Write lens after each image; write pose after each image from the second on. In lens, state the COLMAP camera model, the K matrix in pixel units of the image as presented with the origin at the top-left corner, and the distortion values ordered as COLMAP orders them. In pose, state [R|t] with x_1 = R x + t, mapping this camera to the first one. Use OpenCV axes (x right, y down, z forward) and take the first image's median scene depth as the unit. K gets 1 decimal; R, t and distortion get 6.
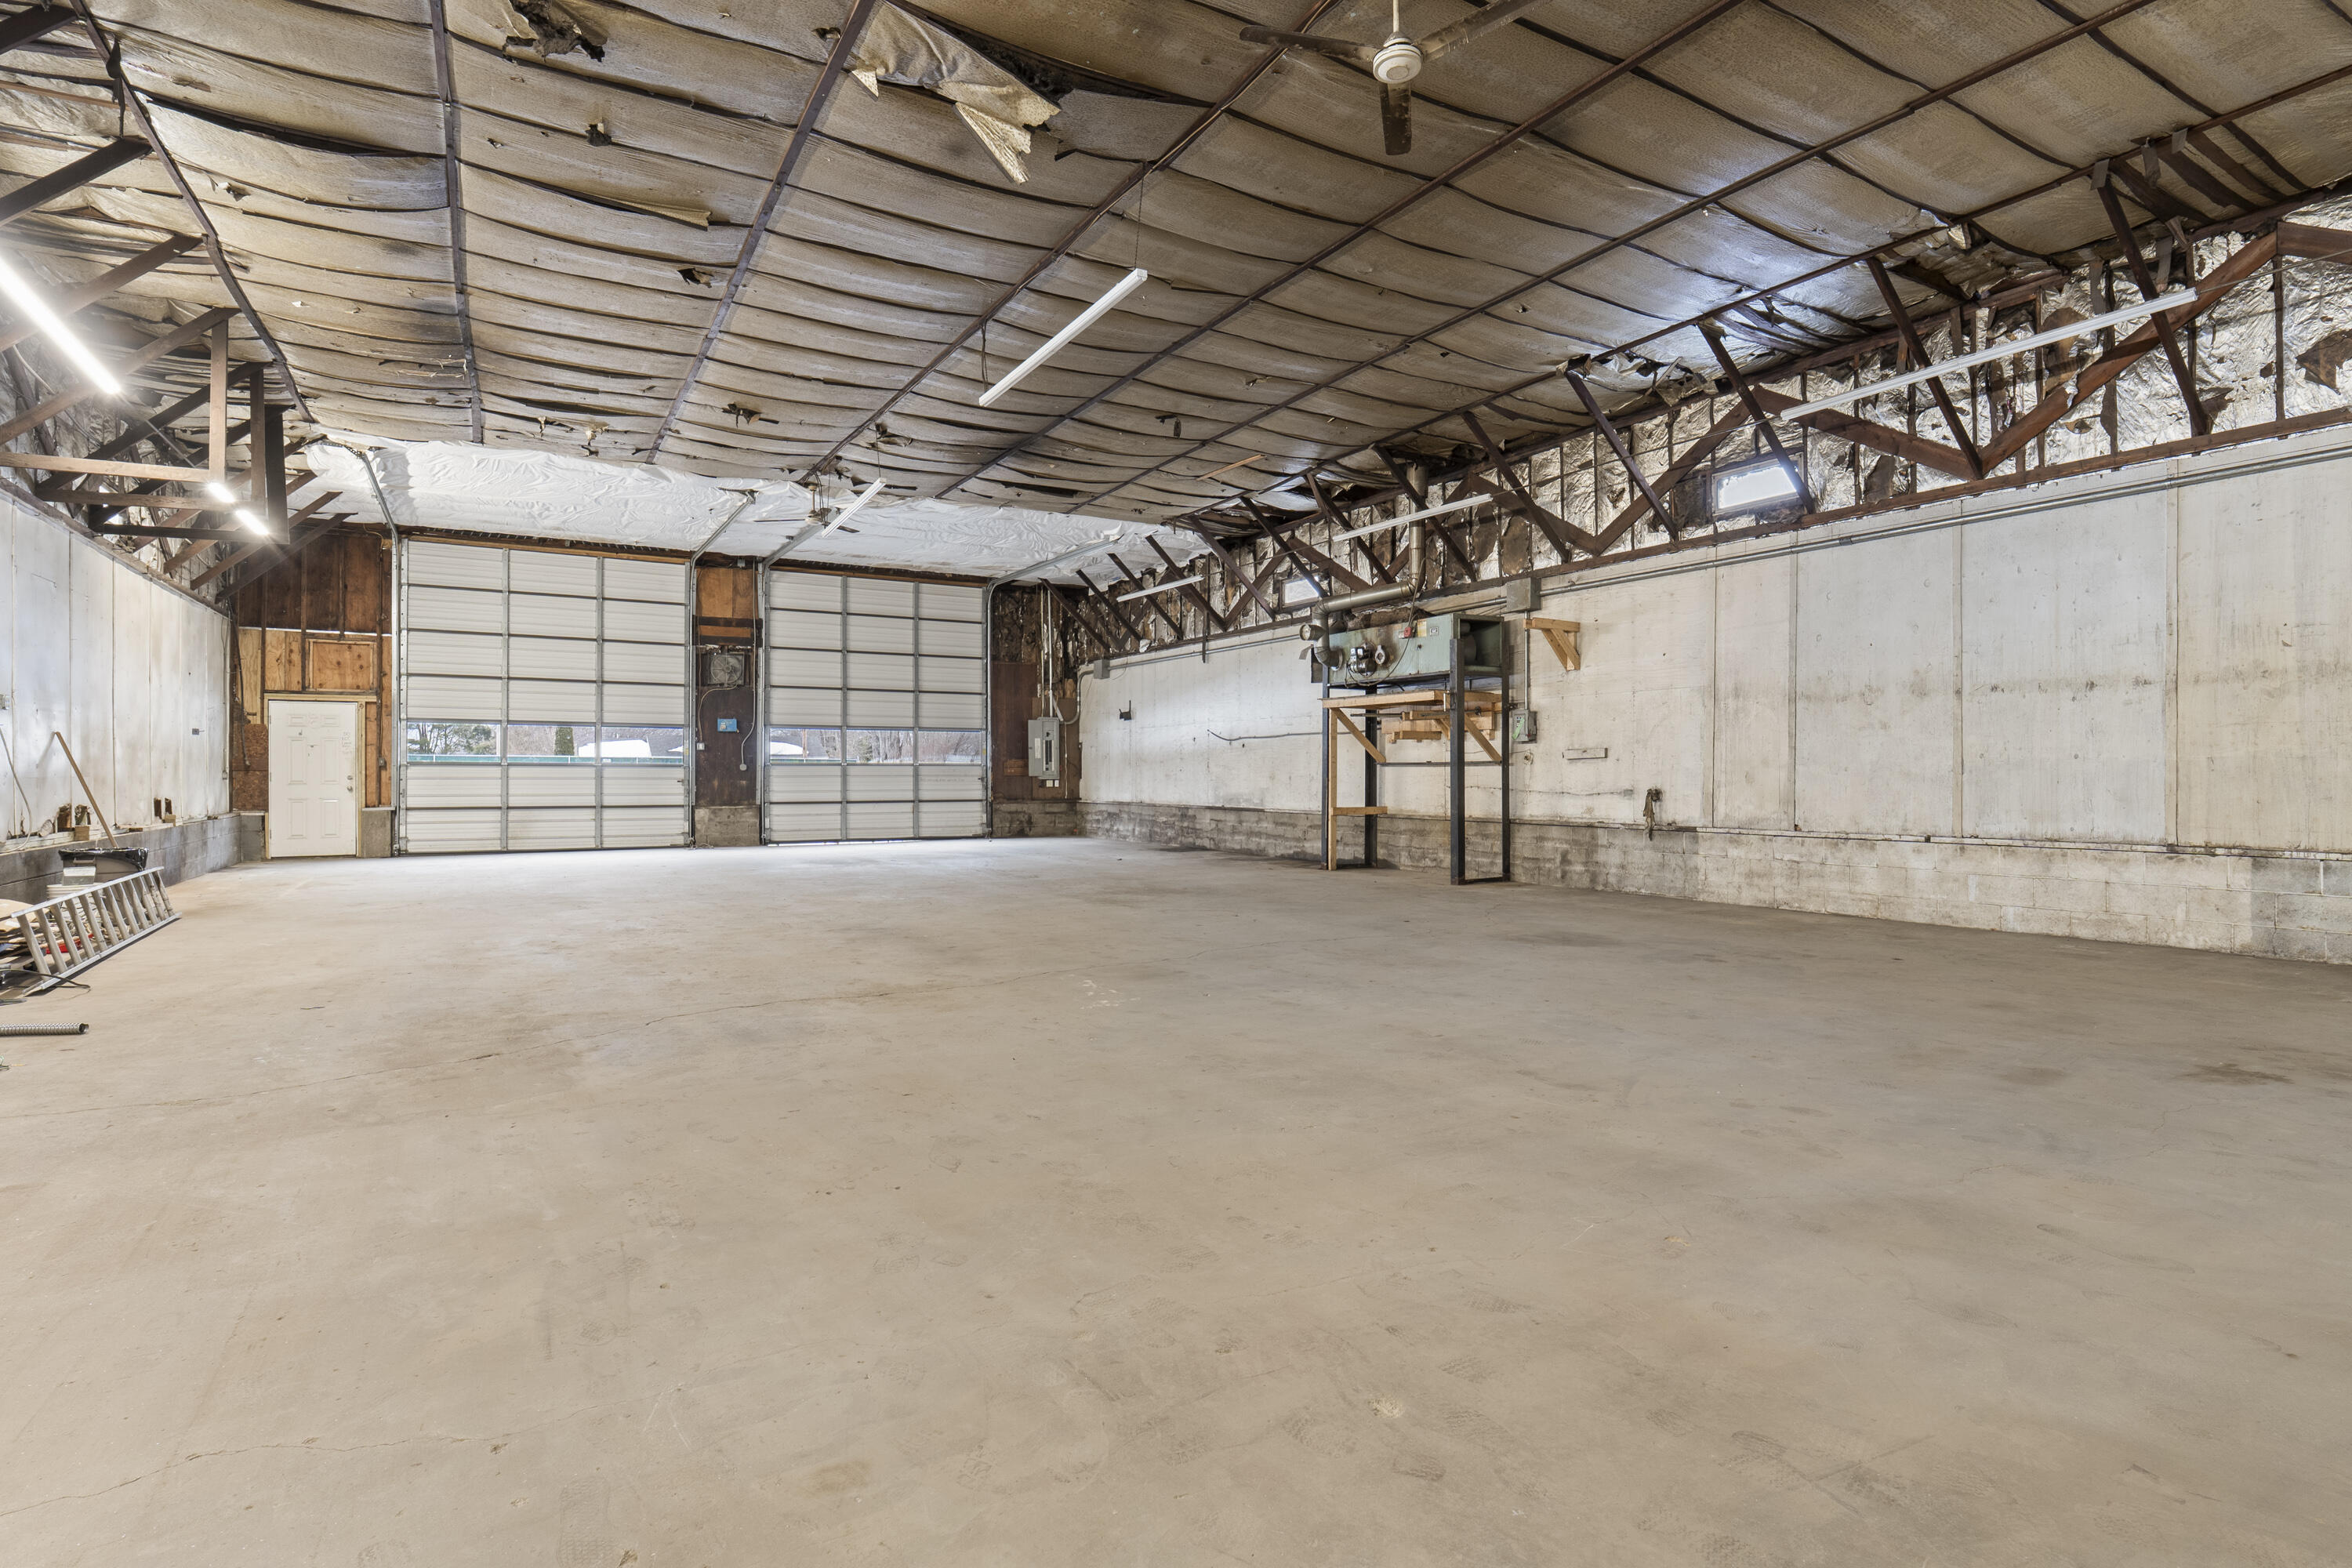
lens RADIAL K [[1199.4, 0, 1185.7], [0, 1199.4, 774.7], [0, 0, 1]] dist [0.002567, 0.000393]
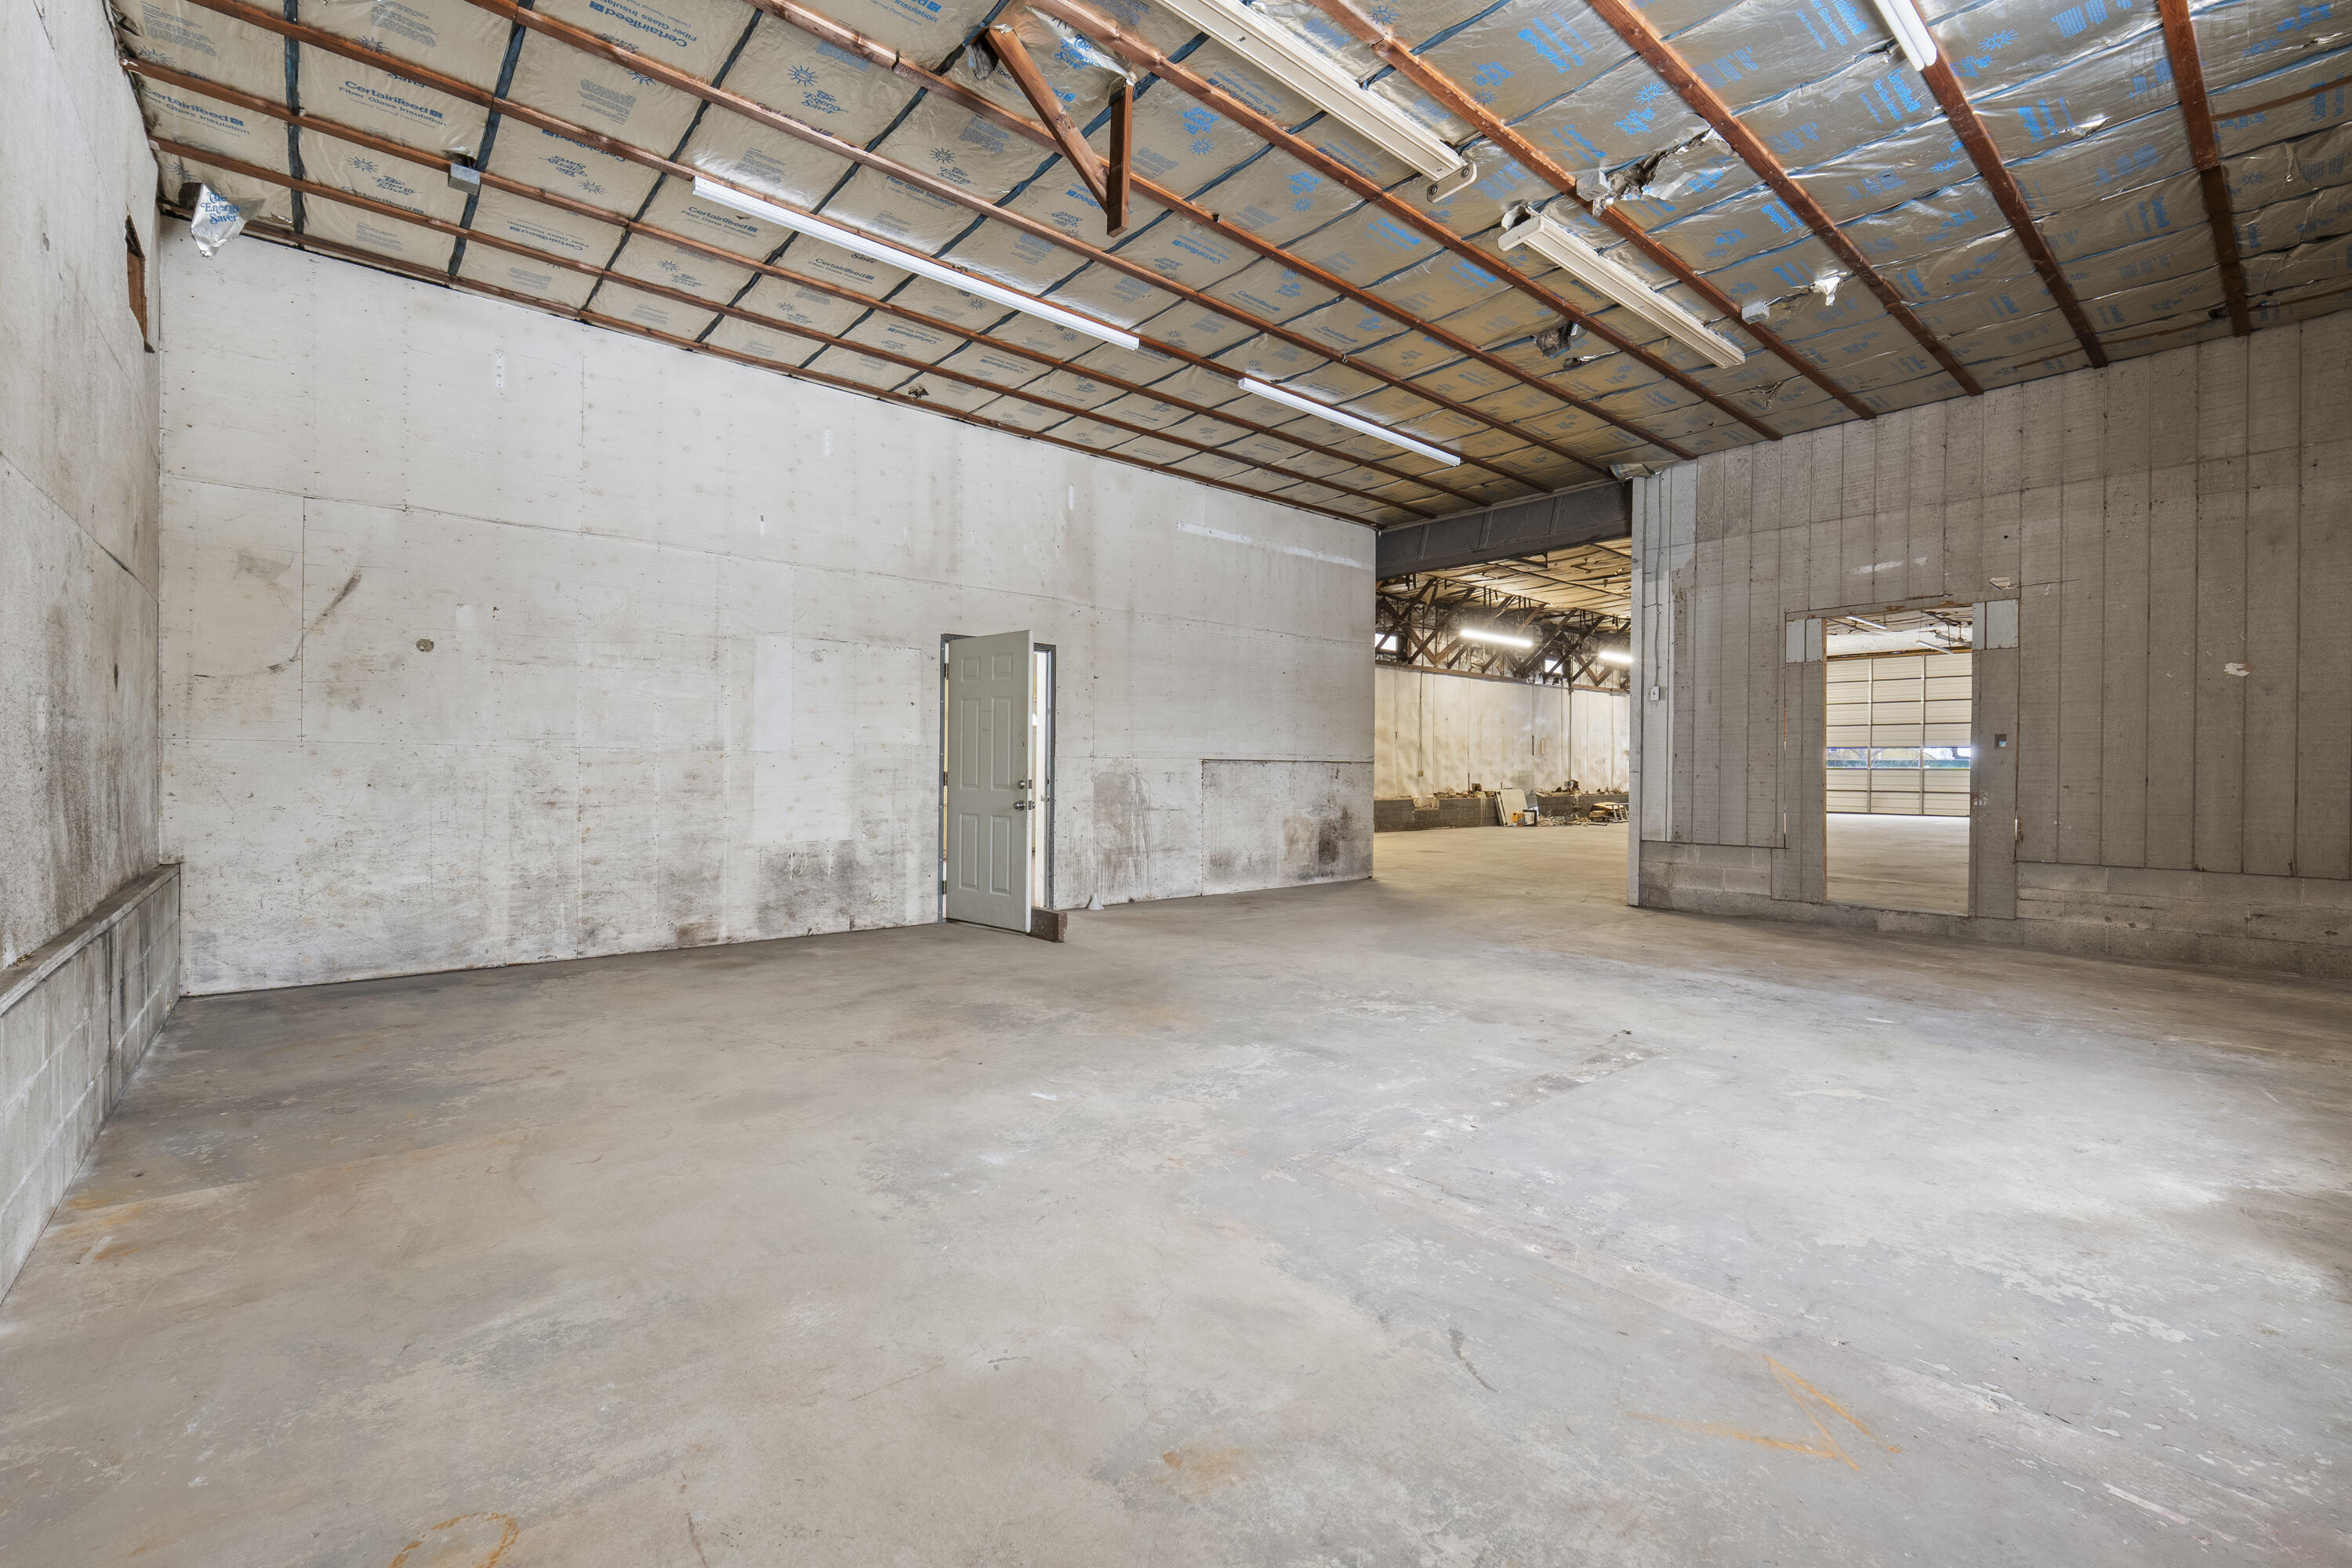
lens RADIAL K [[1011.2, 0, 1178.1], [0, 1011.2, 780.8], [0, 0, 1]] dist [-0.010633, 0.000125]
pose [[0.175845, 0.004328, -0.984408, 0.880468], [0.000178, 0.999990, 0.004429, 0.002335], [0.984418, -0.000954, 0.175842, -0.418791]]
